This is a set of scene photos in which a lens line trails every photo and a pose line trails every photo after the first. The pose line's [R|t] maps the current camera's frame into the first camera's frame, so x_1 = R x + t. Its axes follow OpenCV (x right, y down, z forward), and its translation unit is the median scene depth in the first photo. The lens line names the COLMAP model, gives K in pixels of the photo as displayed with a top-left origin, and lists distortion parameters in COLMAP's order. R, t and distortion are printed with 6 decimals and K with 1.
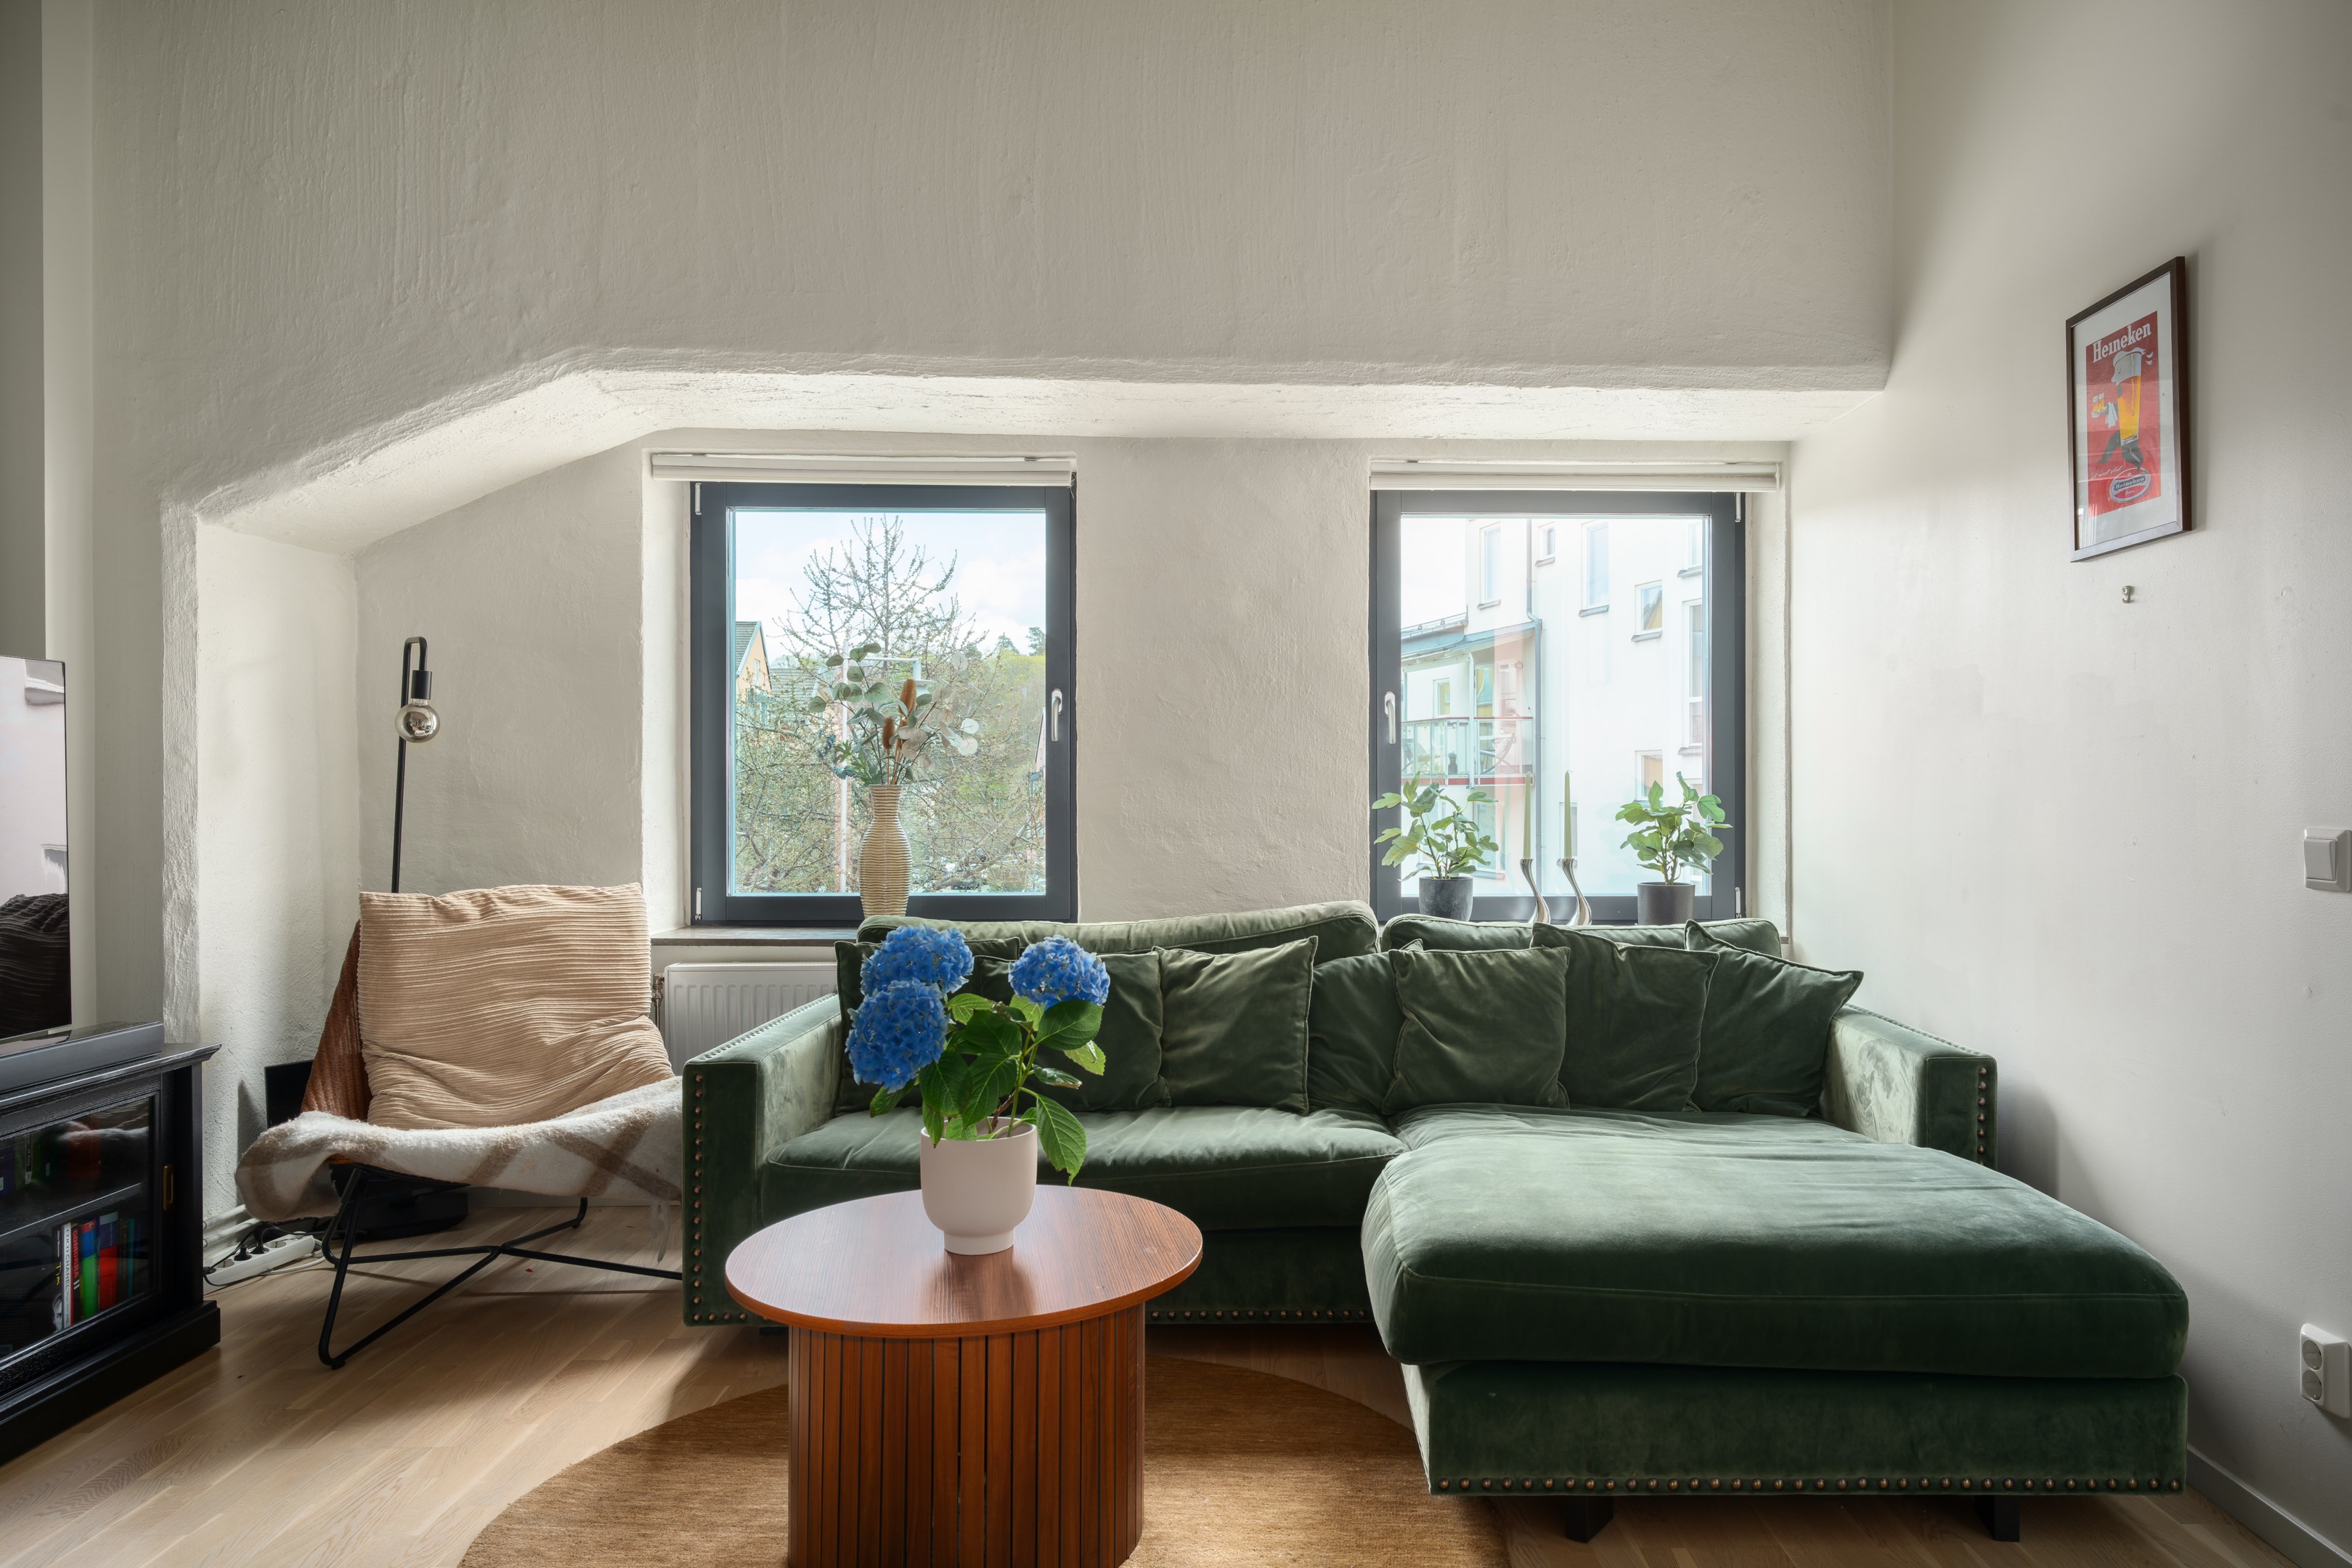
lens RADIAL K [[1537.4, 0, 1233.2], [0, 1537.4, 789.6], [0, 0, 1]] dist [-0.000424, 0.004474]
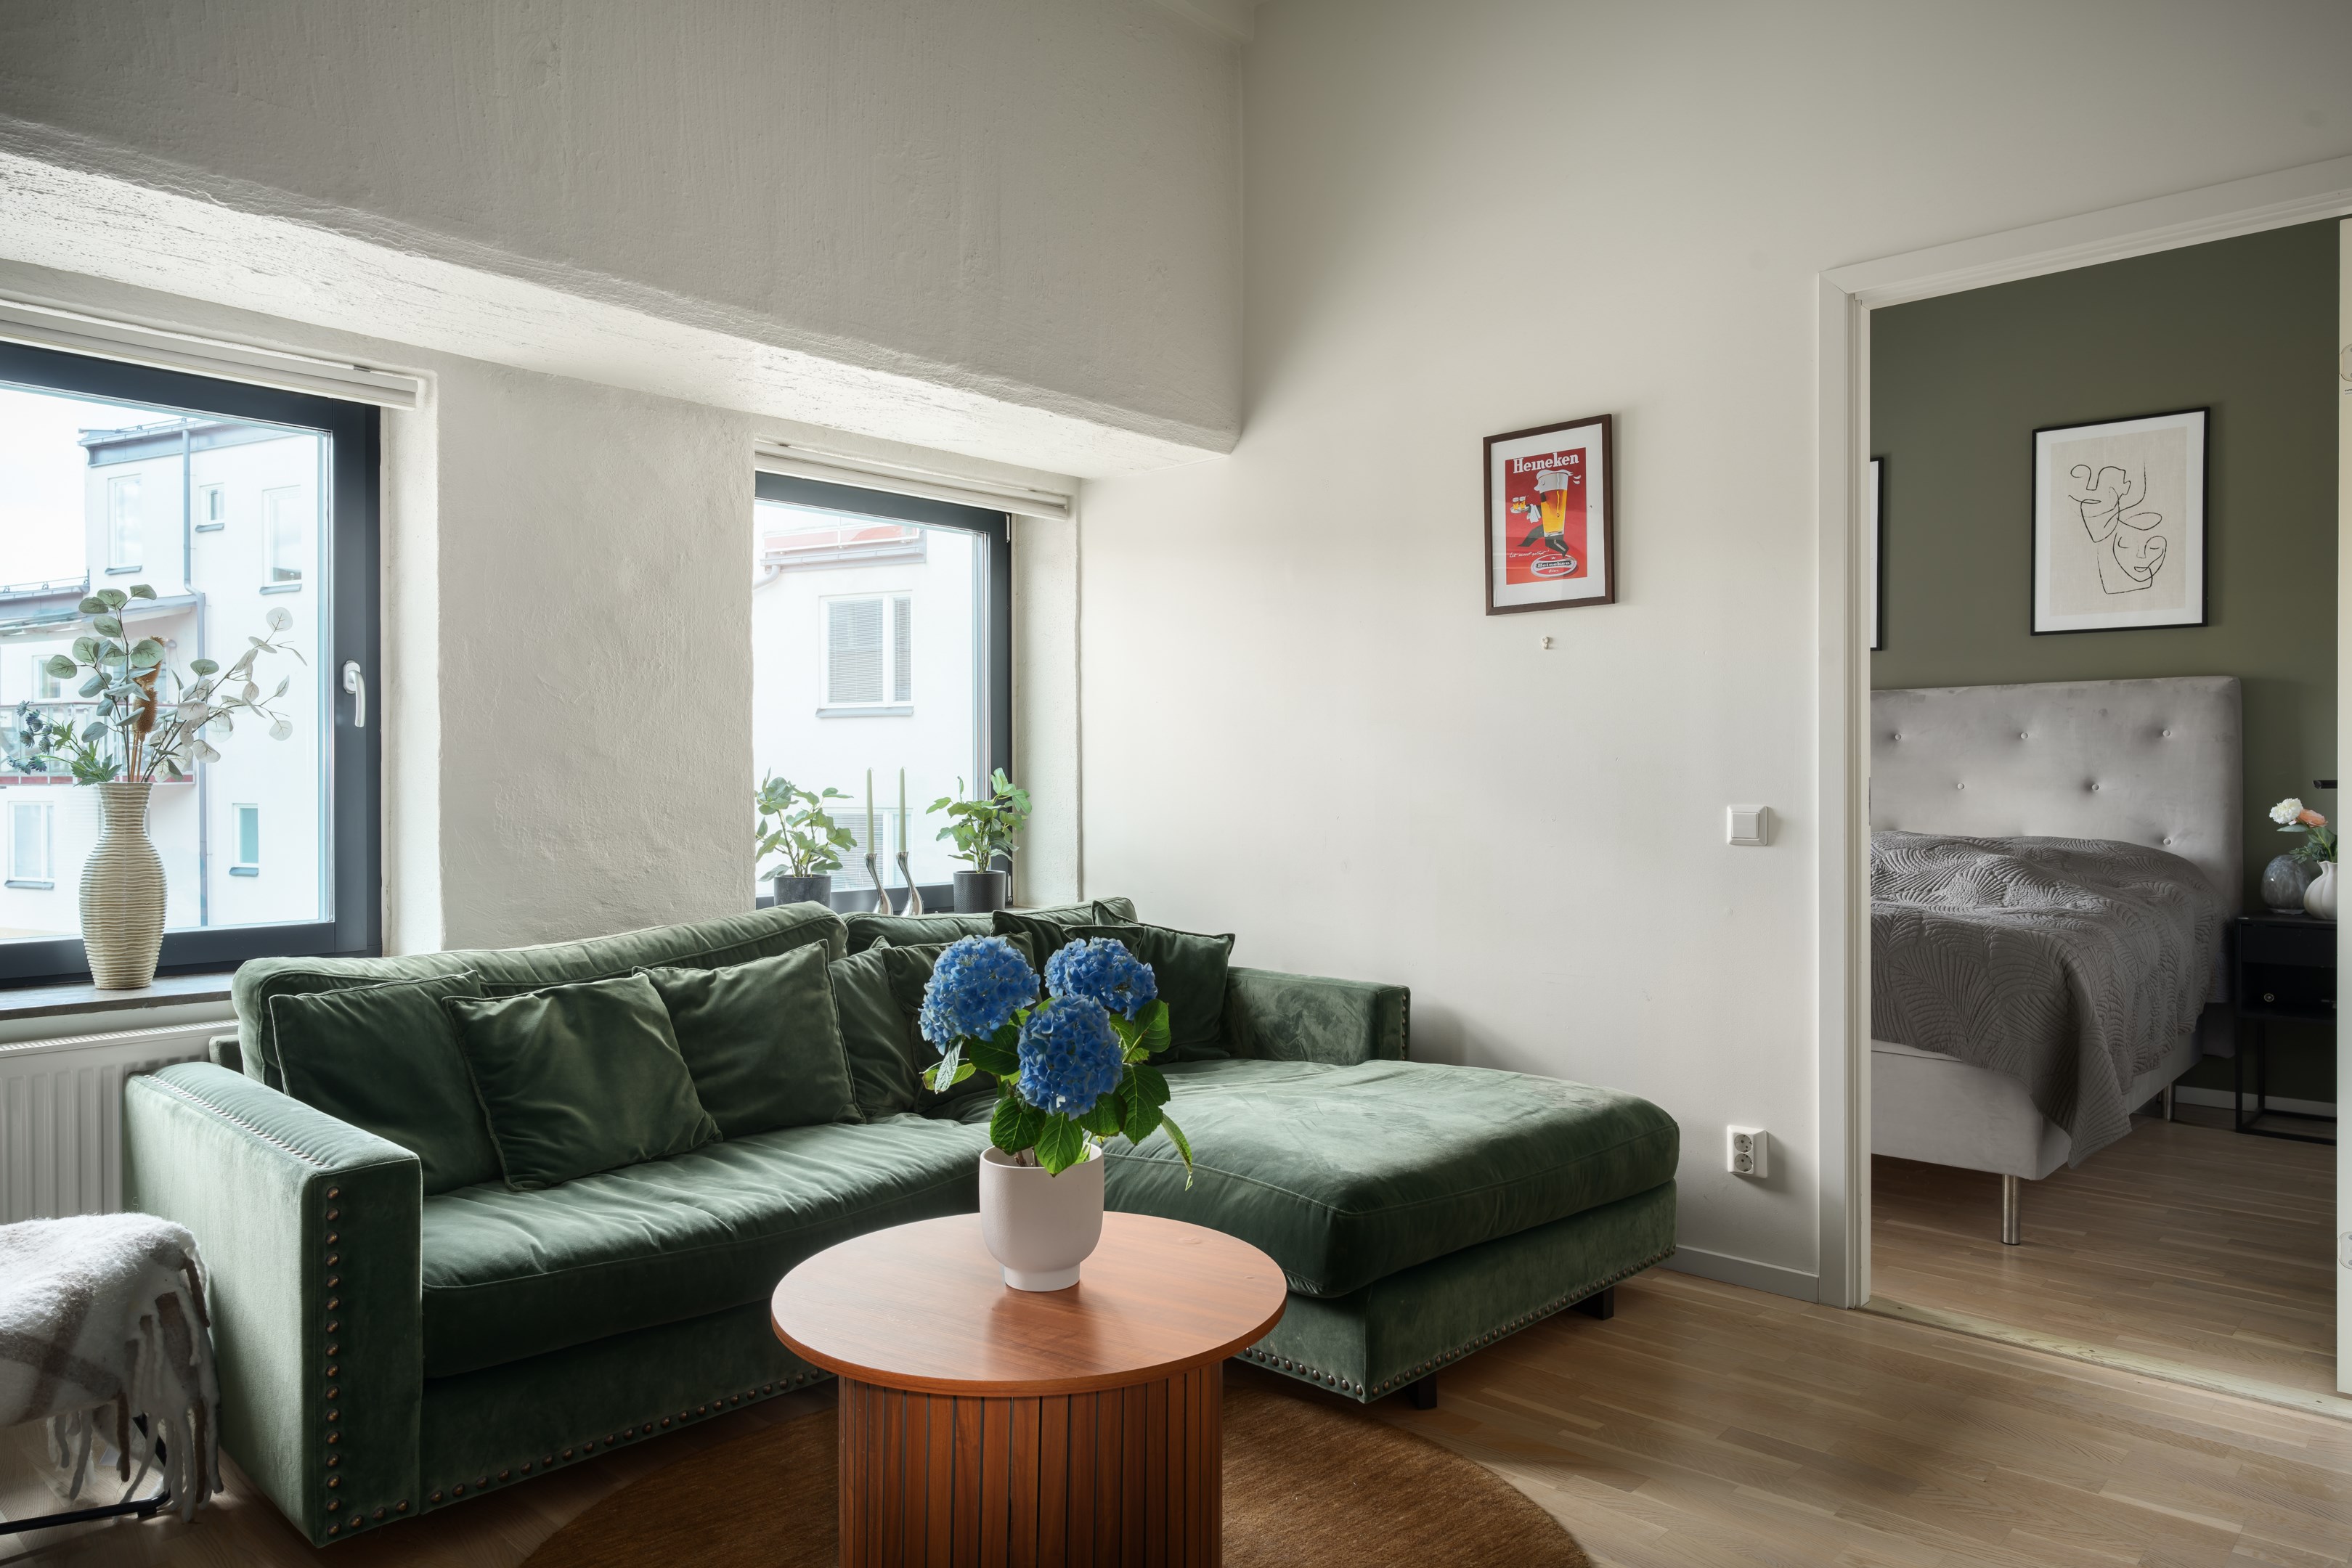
lens RADIAL K [[1537.4, 0, 1145.4], [0, 1537.4, 789.1], [0, 0, 1]] dist [-0.000424, 0.004474]
pose [[0.707290, -0.005853, 0.706900, -0.490977], [0.005340, 0.999981, 0.002936, 0.000645], [-0.706904, 0.001698, 0.707308, 0.192646]]
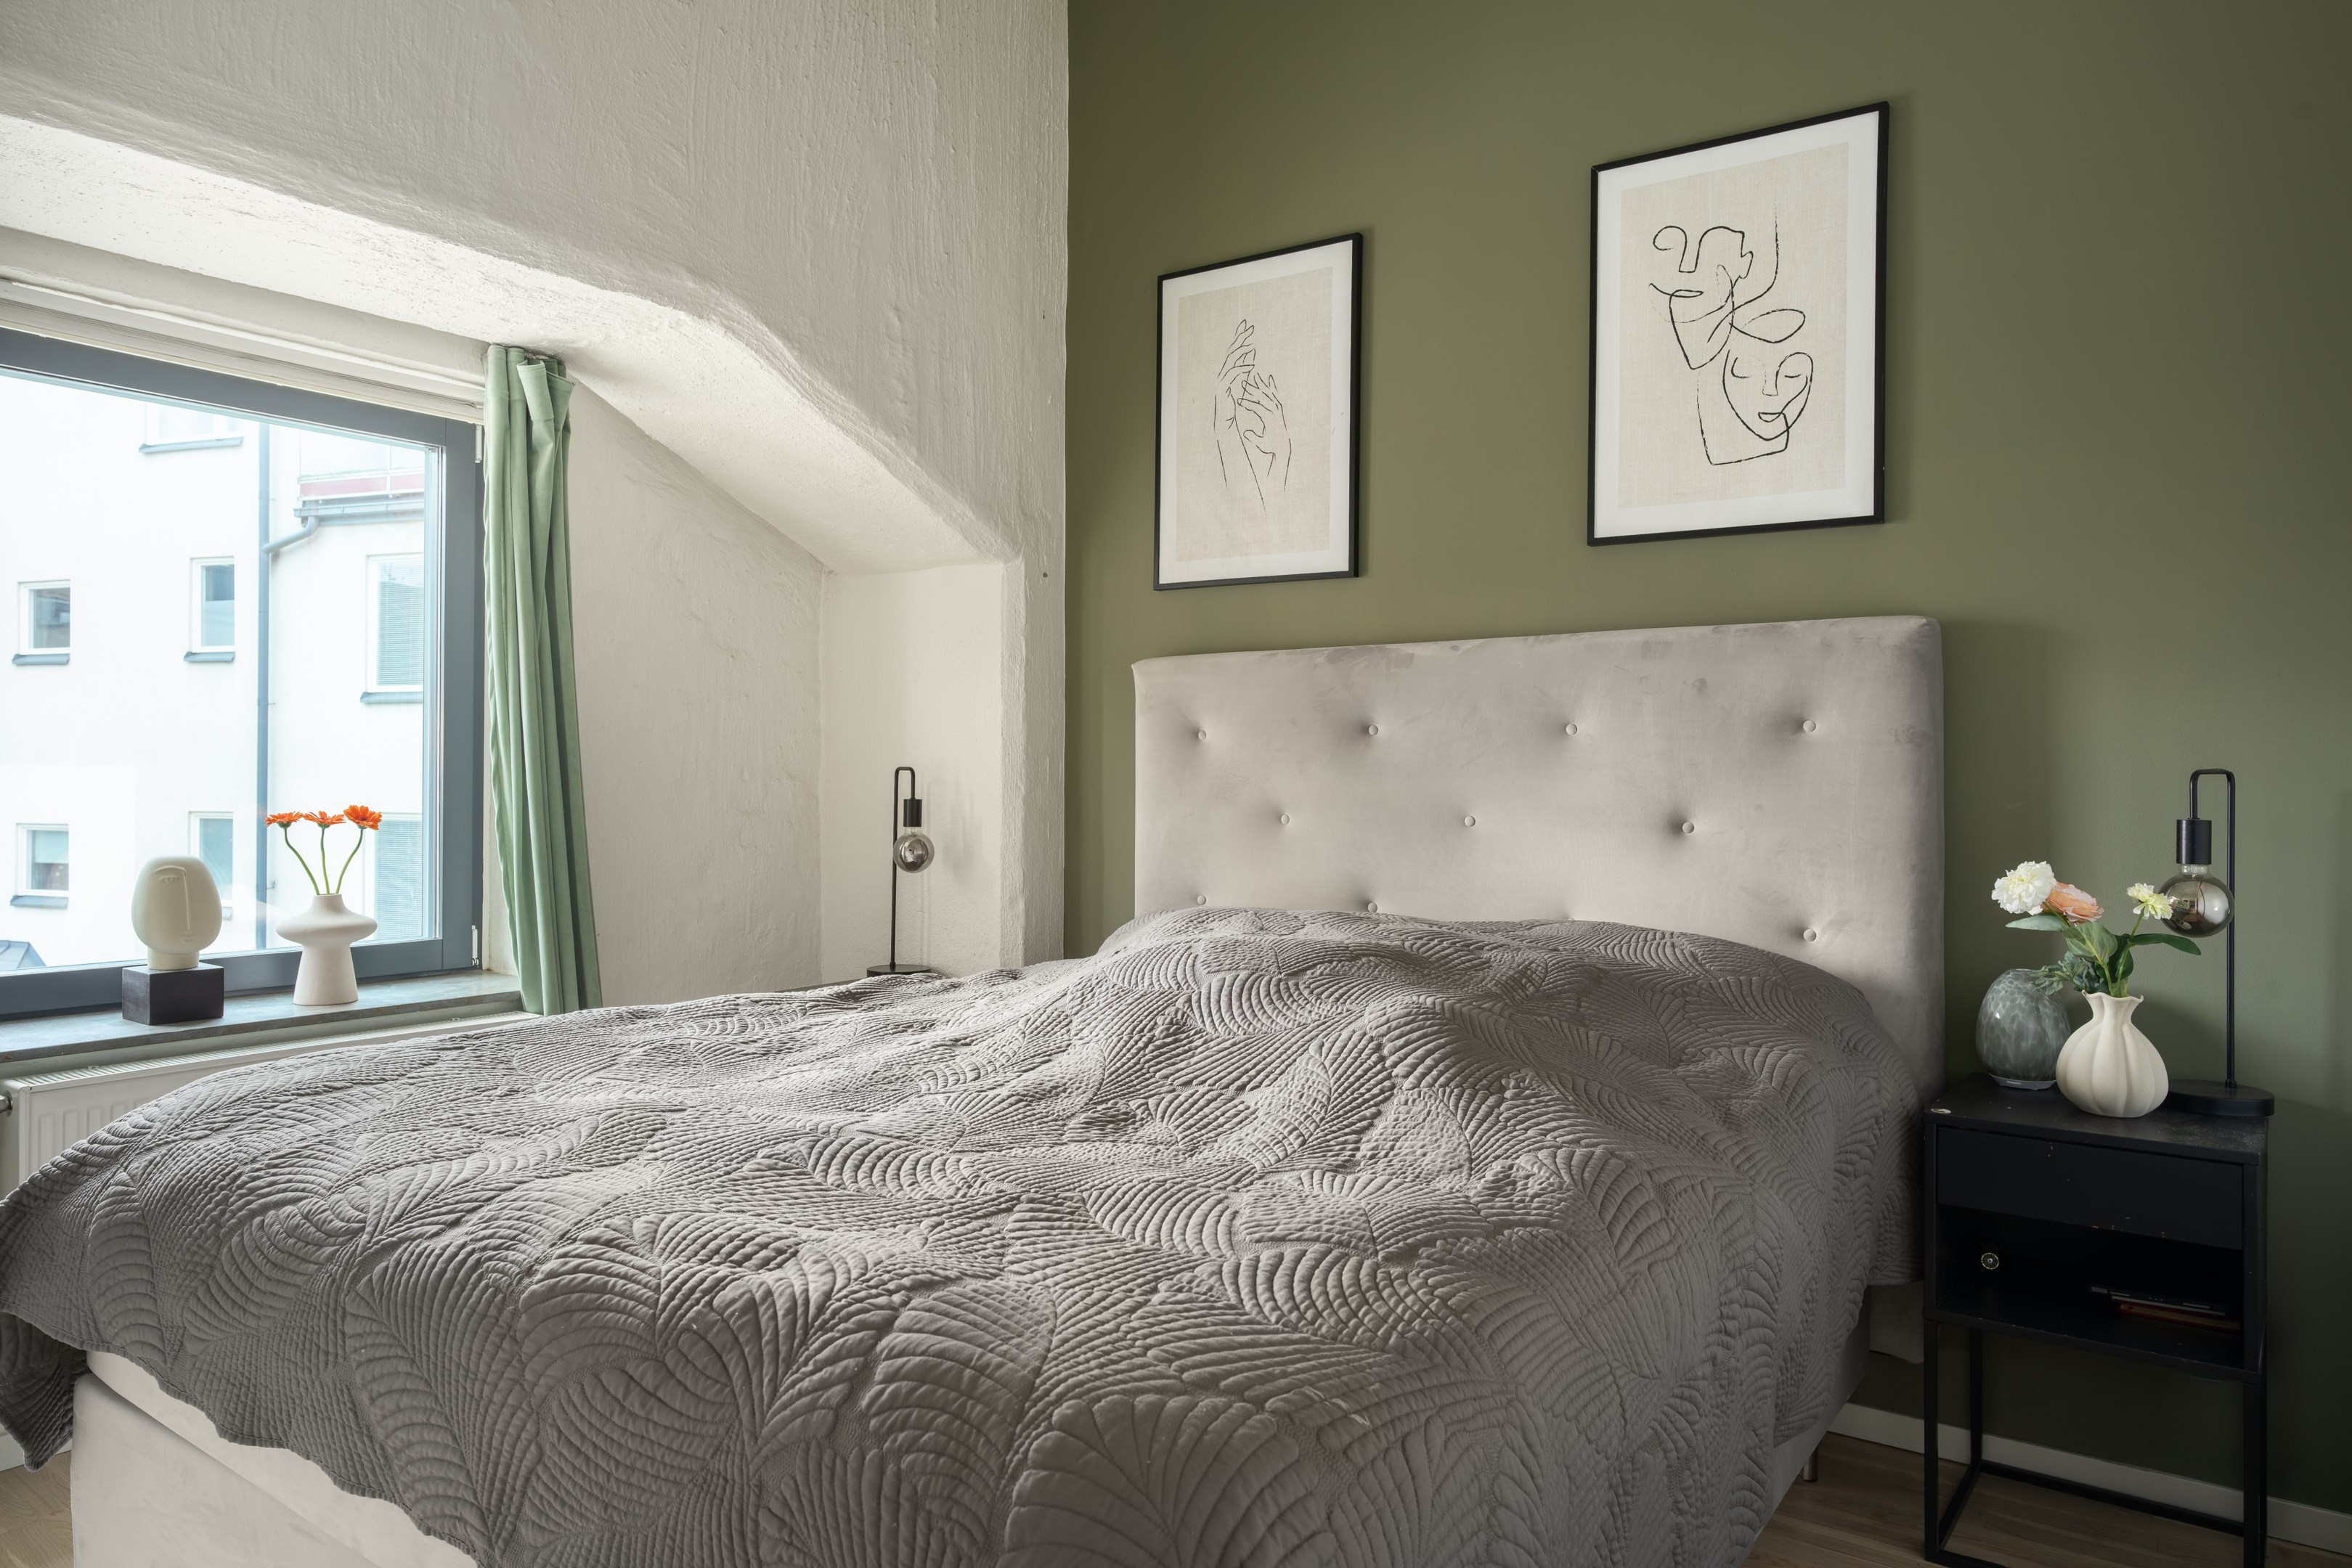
lens RADIAL K [[1537.4, 0, 1133.7], [0, 1537.4, 776.0], [0, 0, 1]] dist [-0.000424, 0.004474]
pose [[0.617292, 0.005020, 0.786718, -0.287393], [-0.002196, 0.999987, -0.004658, -0.002616], [-0.786731, 0.001148, 0.617295, 0.224198]]
